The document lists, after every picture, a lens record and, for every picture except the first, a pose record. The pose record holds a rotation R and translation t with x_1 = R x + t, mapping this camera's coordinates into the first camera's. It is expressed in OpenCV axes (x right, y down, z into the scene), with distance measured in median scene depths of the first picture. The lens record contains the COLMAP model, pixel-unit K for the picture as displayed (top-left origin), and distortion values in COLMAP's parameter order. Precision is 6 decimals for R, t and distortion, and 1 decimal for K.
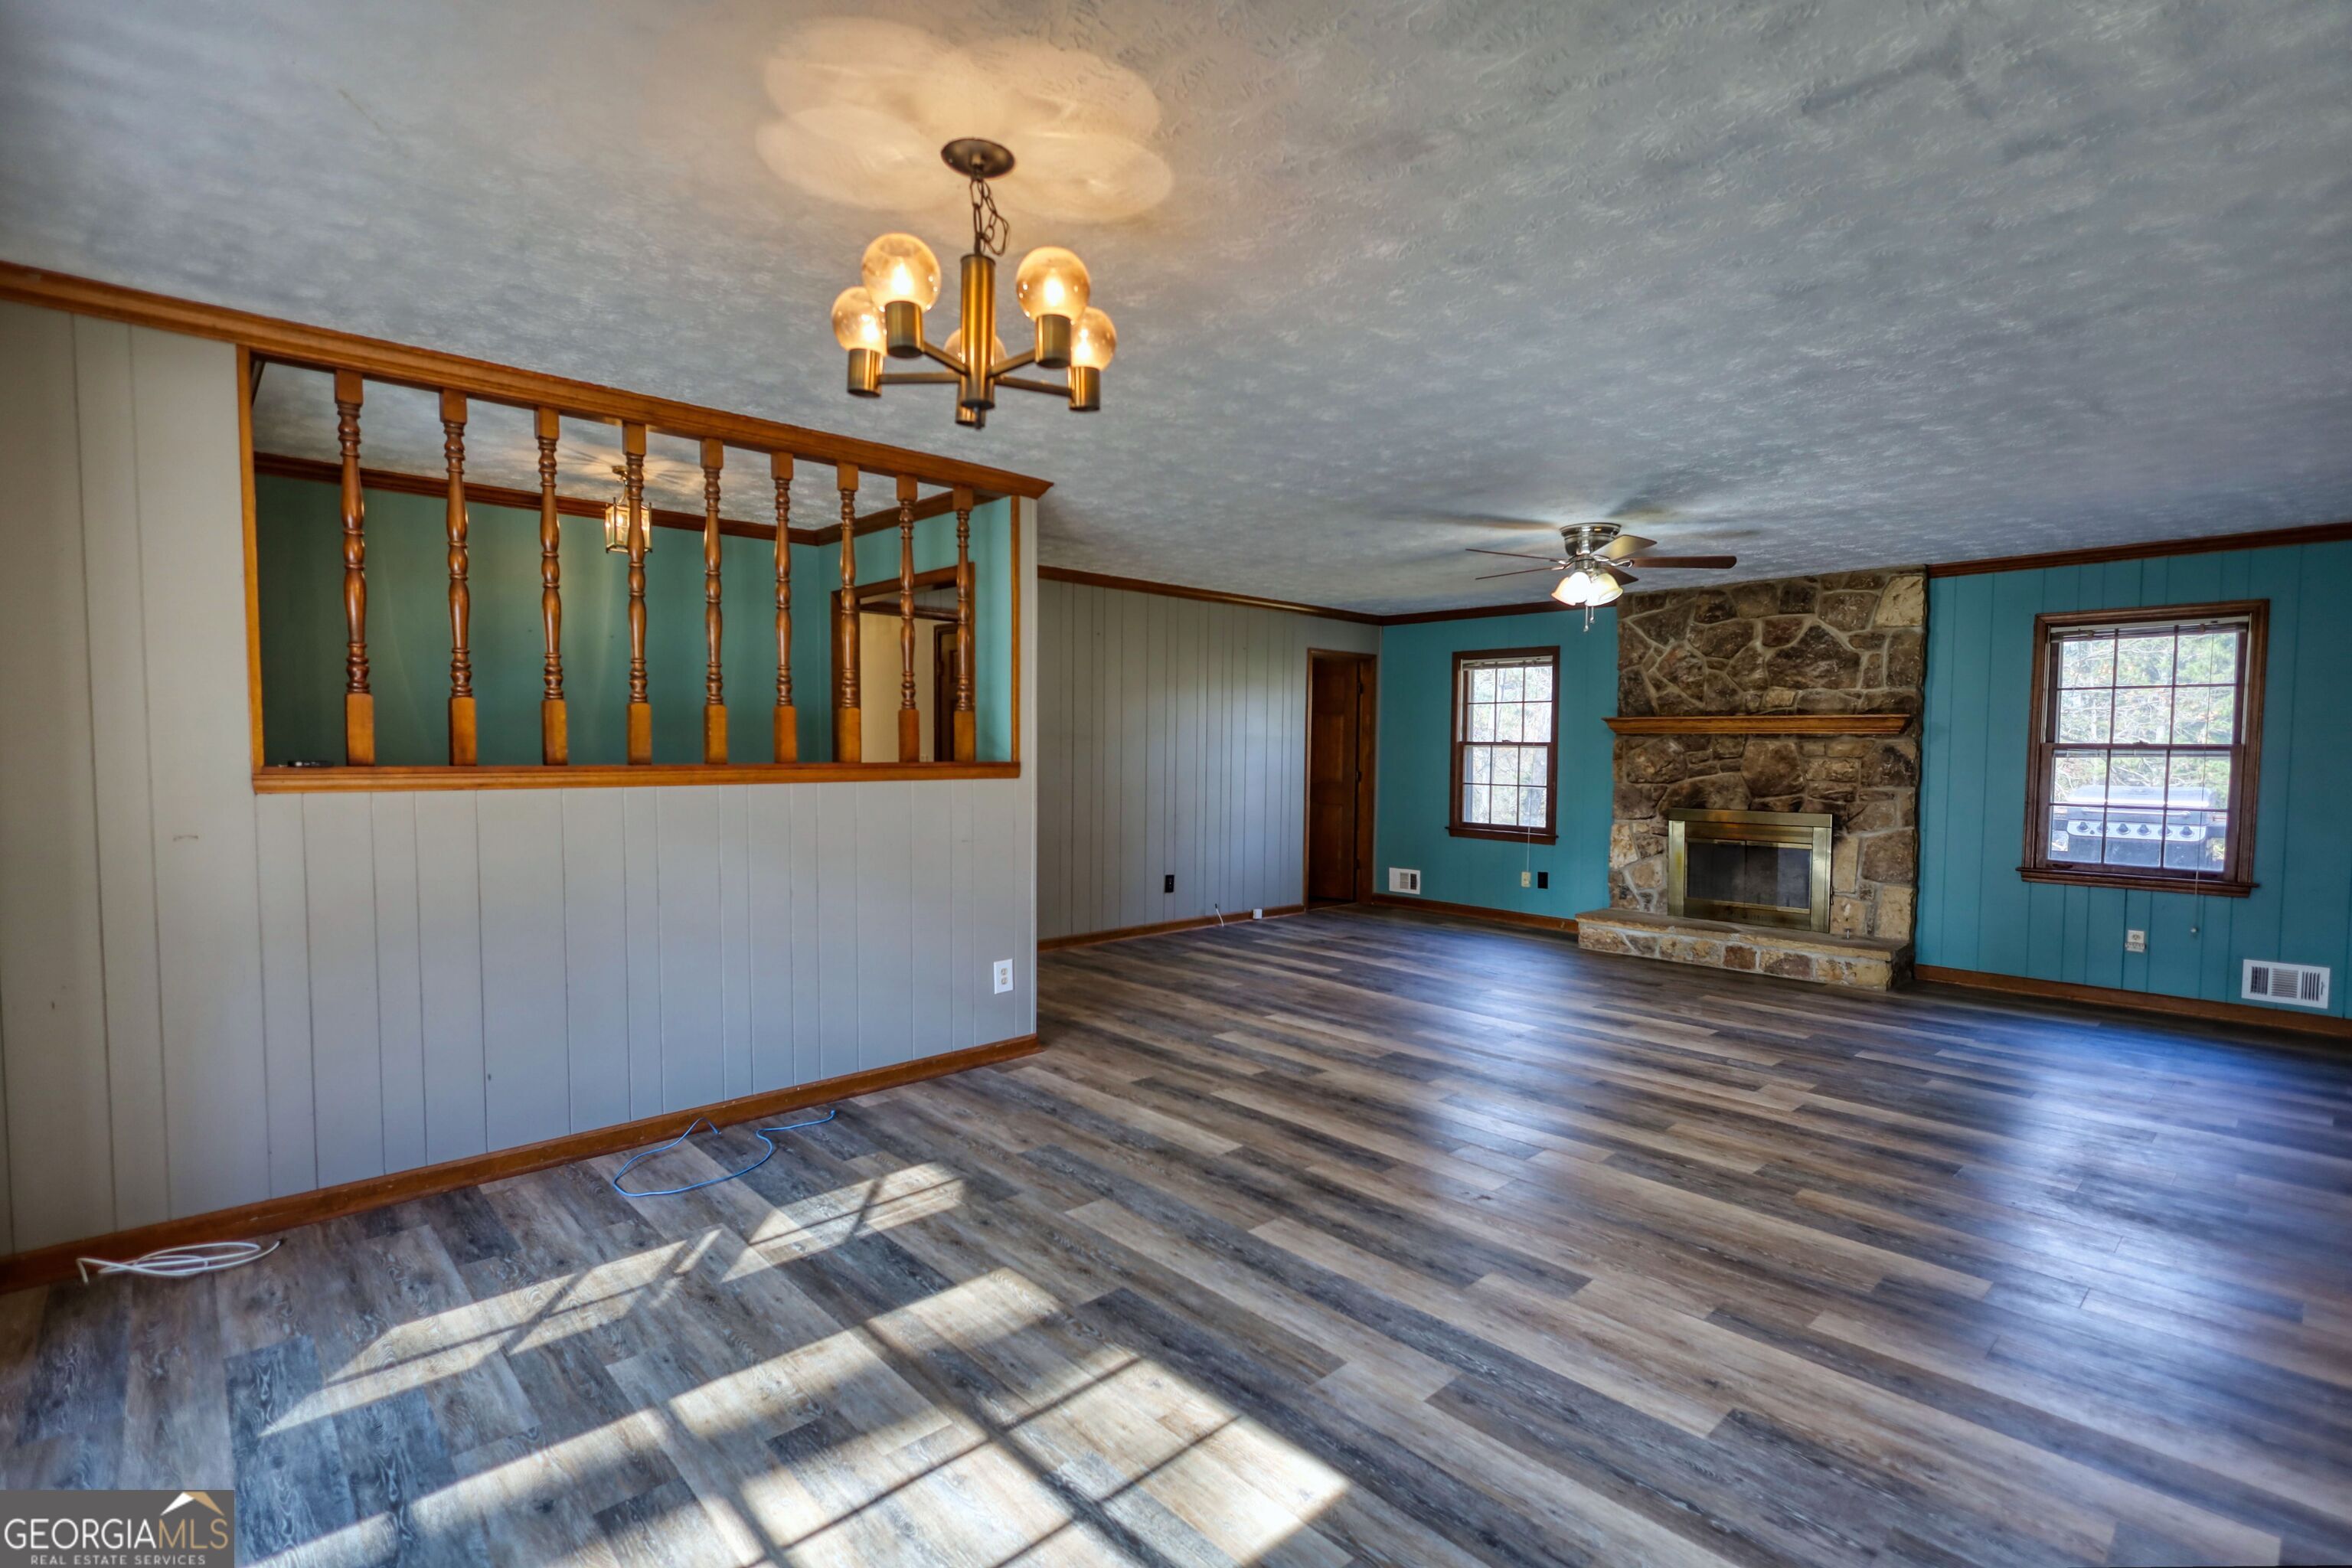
lens RADIAL K [[1095.9, 0, 1177.2], [0, 1095.9, 796.4], [0, 0, 1]] dist [-0.003401, 0.001328]
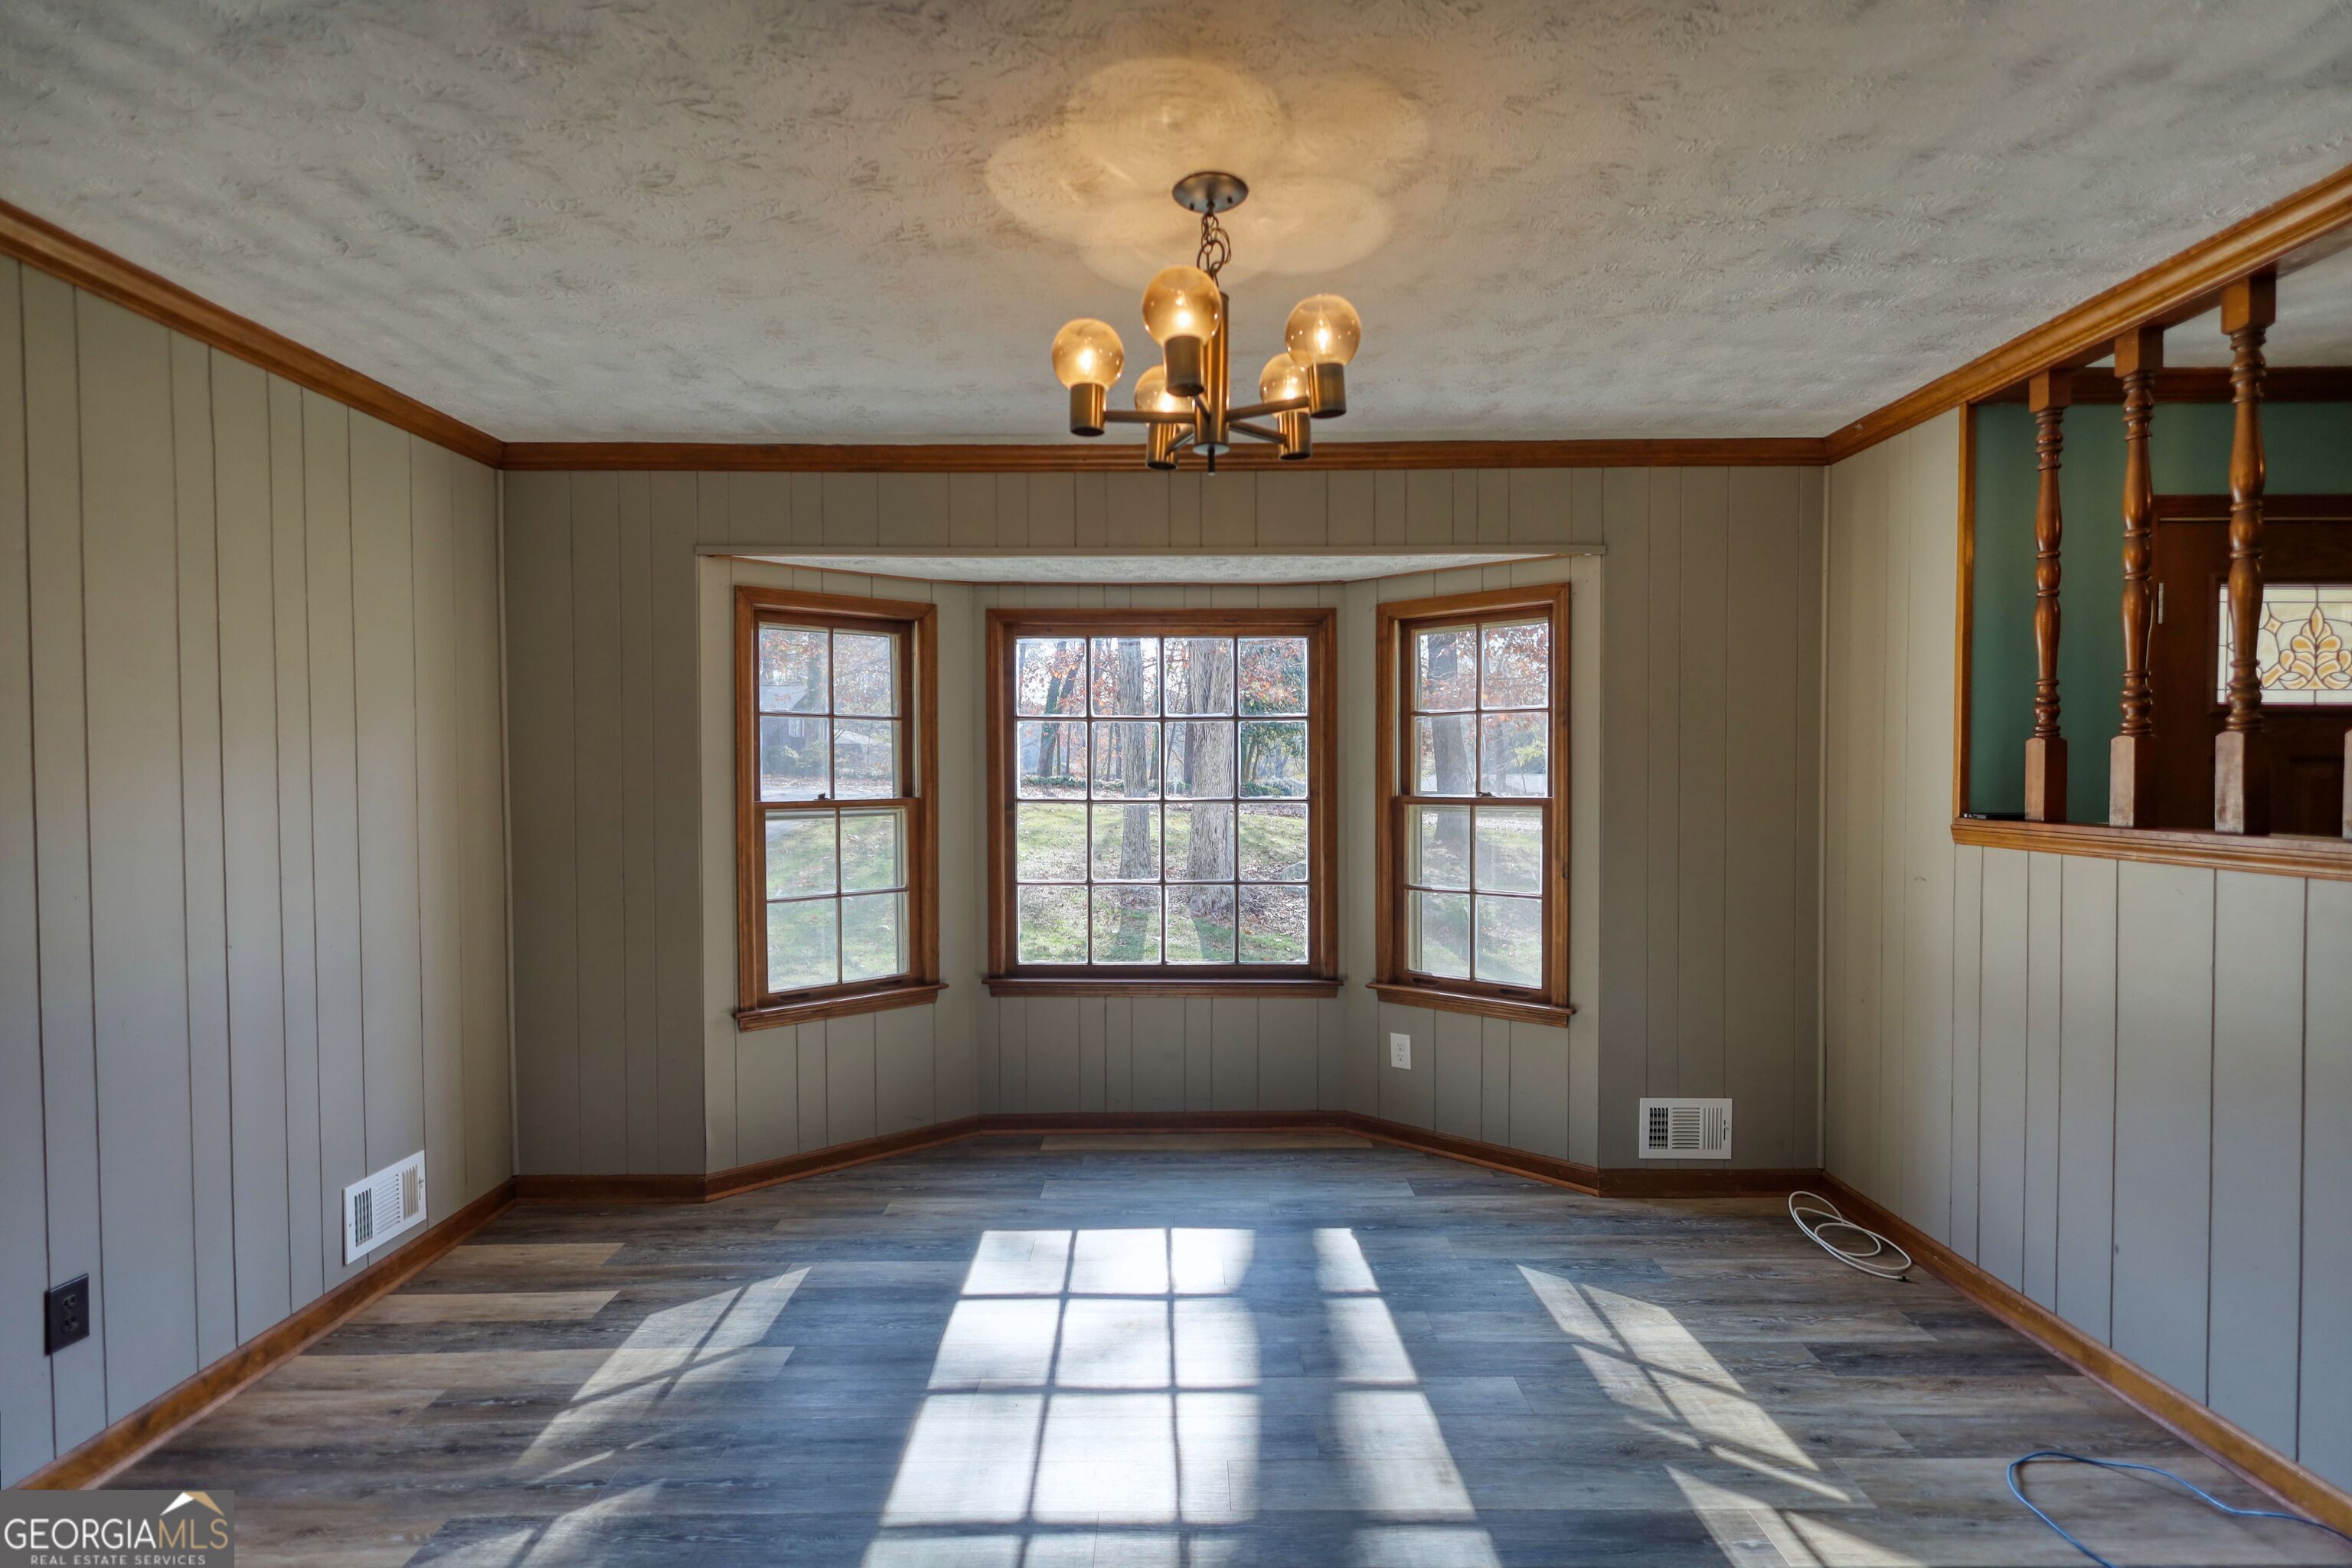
lens RADIAL K [[1095.9, 0, 1186.3], [0, 1095.9, 796.4], [0, 0, 1]] dist [-0.003401, 0.001328]
pose [[-0.669497, 0.018055, -0.742596, 0.171083], [-0.034608, 0.997861, 0.055462, -0.034744], [0.742008, 0.062831, -0.667440, 0.515075]]
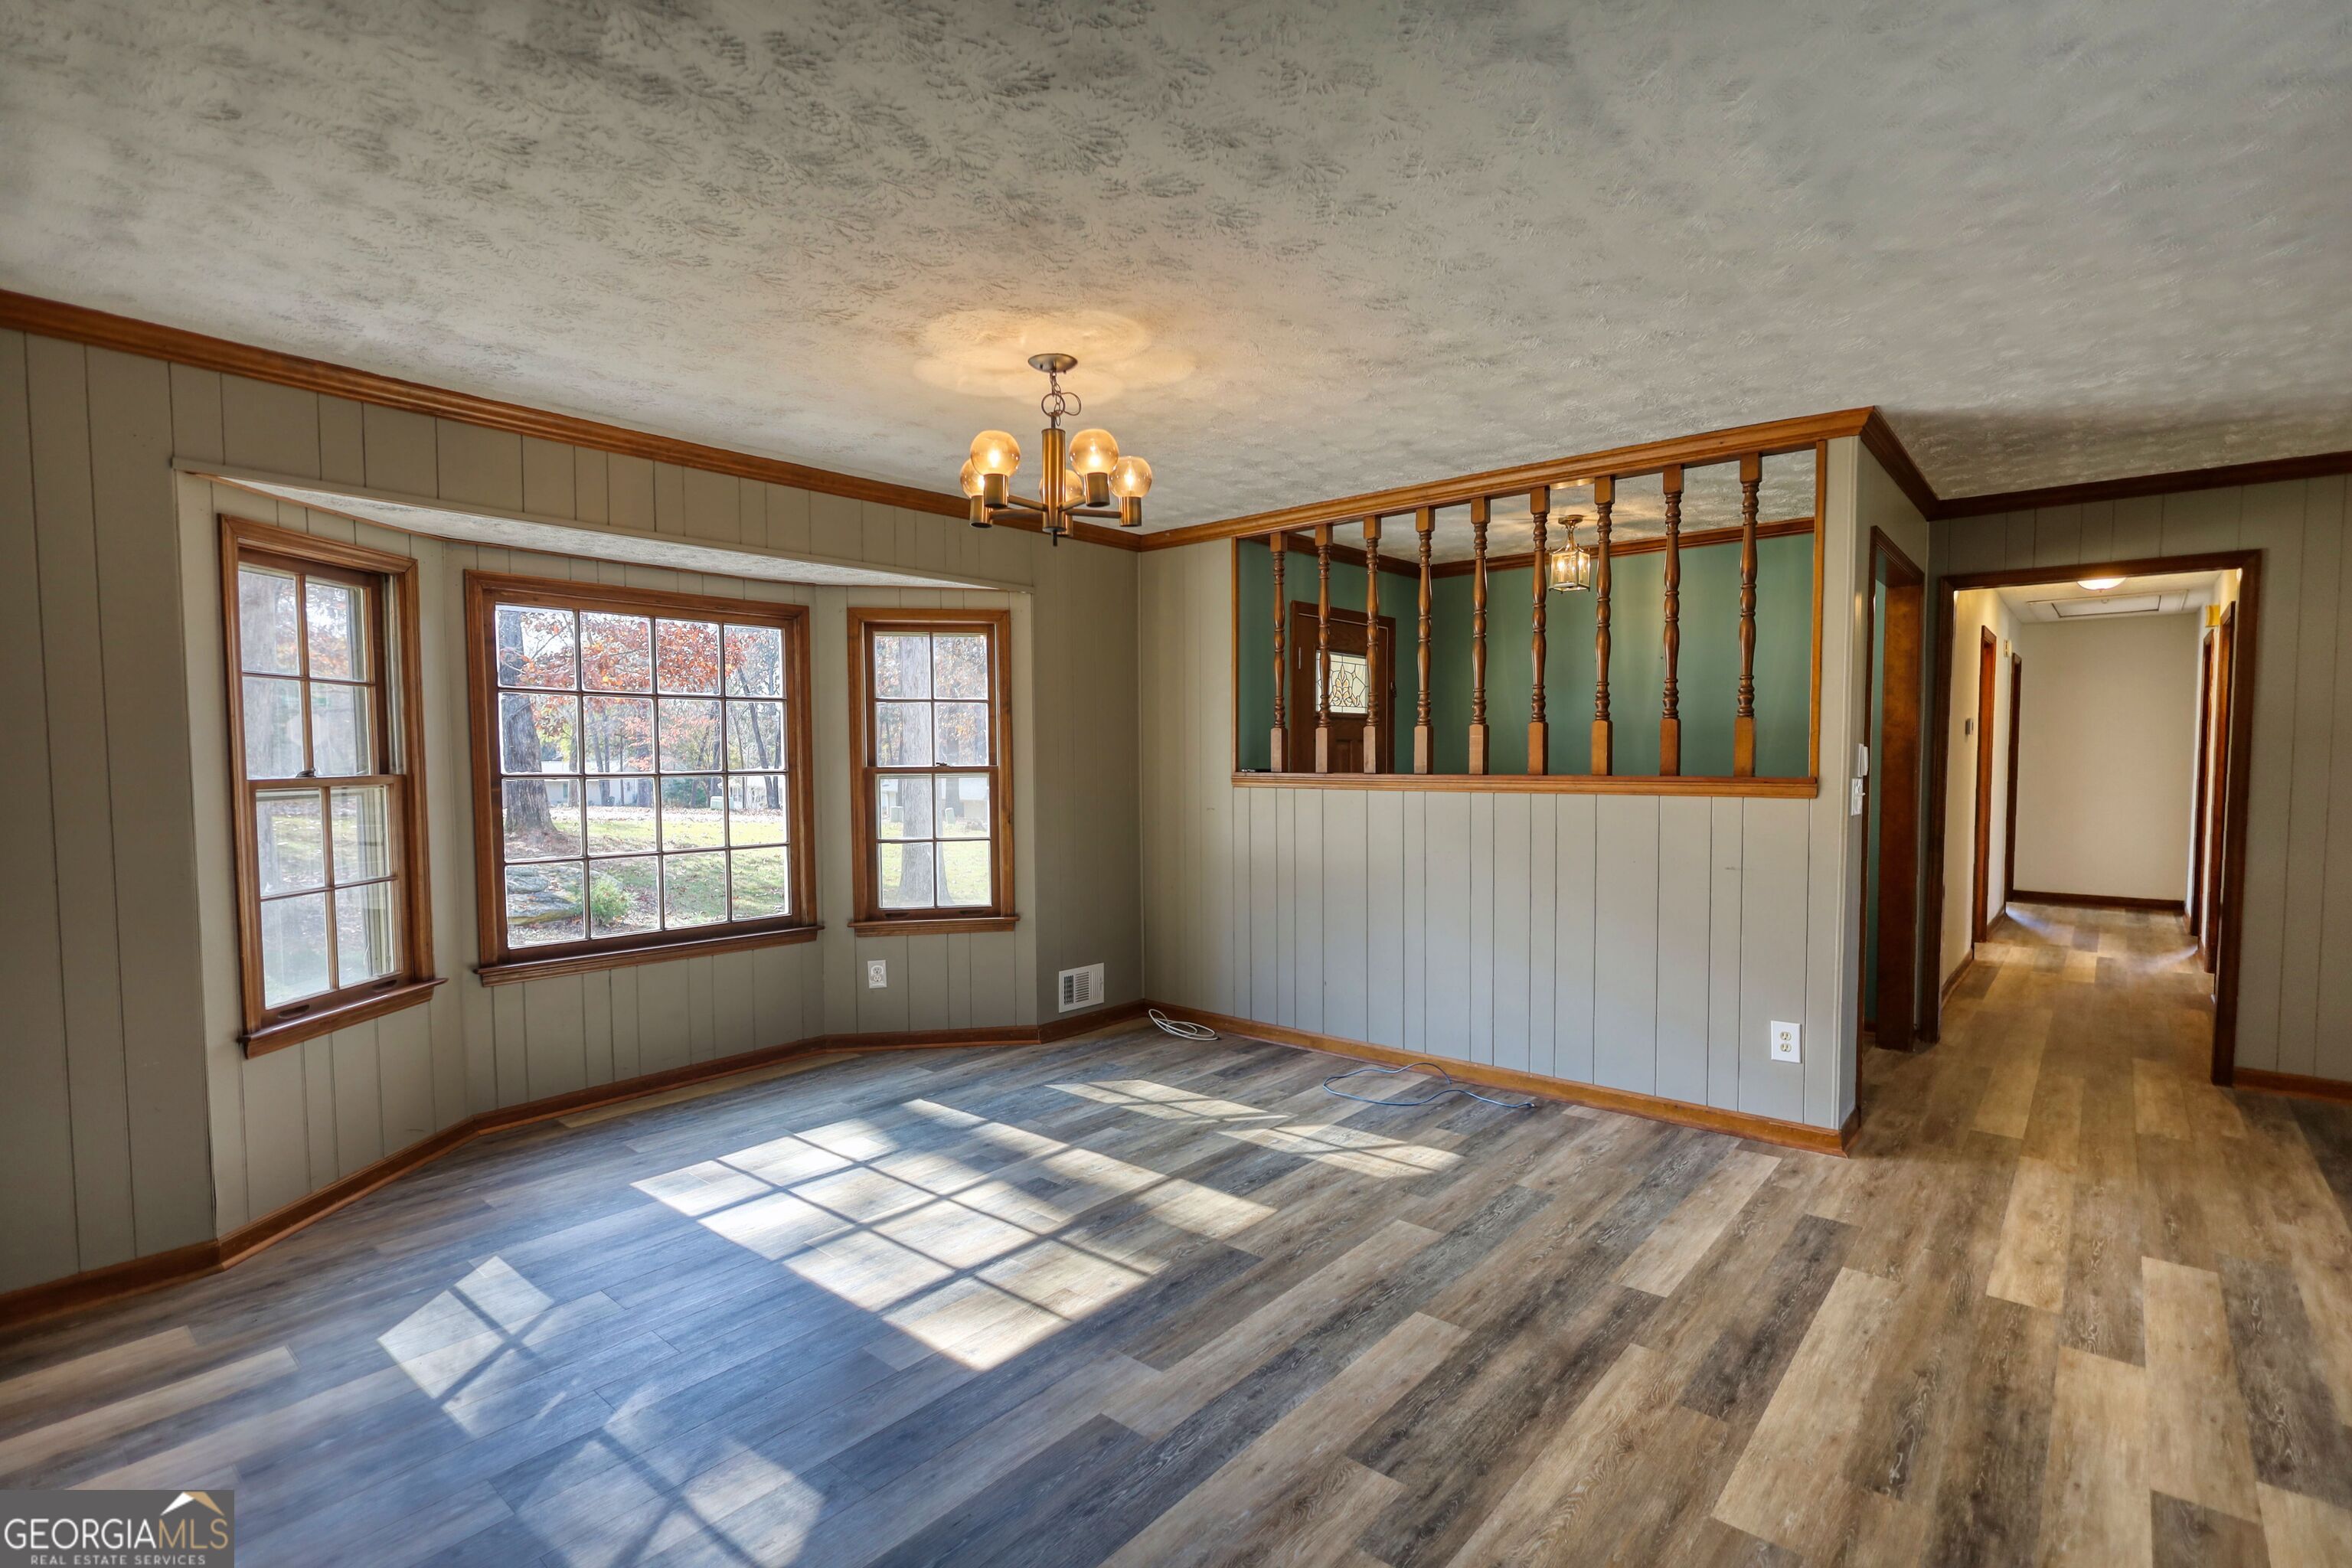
lens RADIAL K [[1095.9, 0, 1199.6], [0, 1095.9, 808.6], [0, 0, 1]] dist [-0.003401, 0.001328]
pose [[0.136217, 0.048424, -0.989495, 0.411749], [-0.043238, 0.998144, 0.042895, -0.018721], [0.989735, 0.036941, 0.138058, 0.315052]]
